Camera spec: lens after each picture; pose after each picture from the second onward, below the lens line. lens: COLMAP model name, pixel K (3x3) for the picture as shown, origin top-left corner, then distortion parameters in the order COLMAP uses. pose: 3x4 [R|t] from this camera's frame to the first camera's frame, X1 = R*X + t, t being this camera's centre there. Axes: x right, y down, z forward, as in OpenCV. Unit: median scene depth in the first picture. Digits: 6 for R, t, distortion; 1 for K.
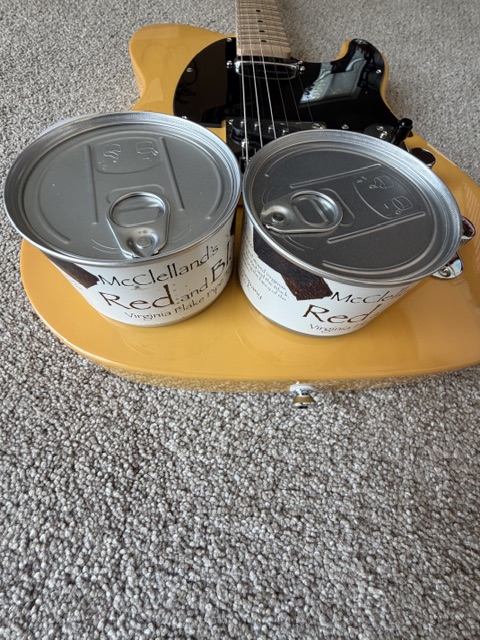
lens RADIAL K [[263.3, 0, 239.4], [0, 263.3, 316.4], [0, 0, 1]] dist [-0.005006, 0.002047]
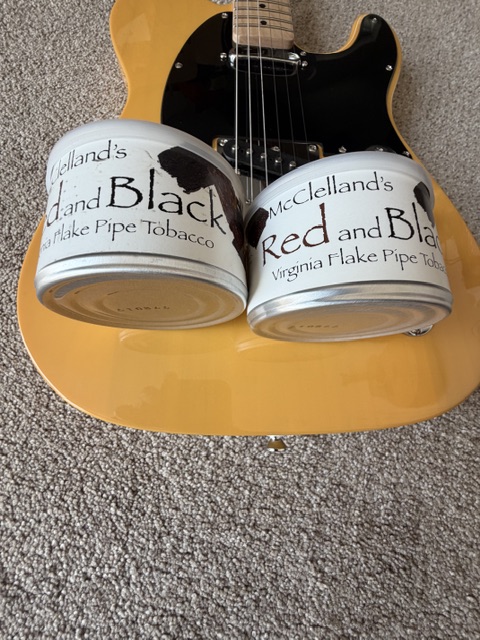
lens RADIAL K [[263.3, 0, 239.5], [0, 263.3, 318.1], [0, 0, 1]] dist [-0.005006, 0.002047]
pose [[0.999584, 0.025531, 0.013400, 0.047222], [-0.027419, 0.985441, 0.167790, -0.399493], [-0.008921, -0.168087, 0.985732, -0.055242]]
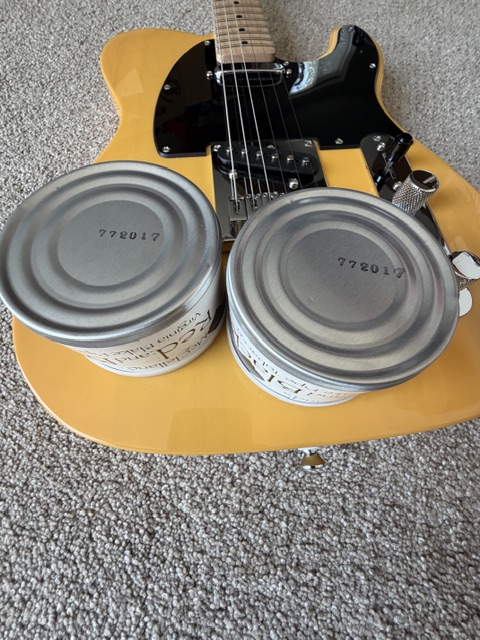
lens RADIAL K [[263.3, 0, 238.6], [0, 263.3, 317.1], [0, 0, 1]] dist [-0.005006, 0.002047]
pose [[0.996795, -0.077583, -0.019521, 0.027002], [0.078696, 0.994790, 0.064799, -0.282639], [0.014392, -0.066127, 0.997707, 0.040109]]
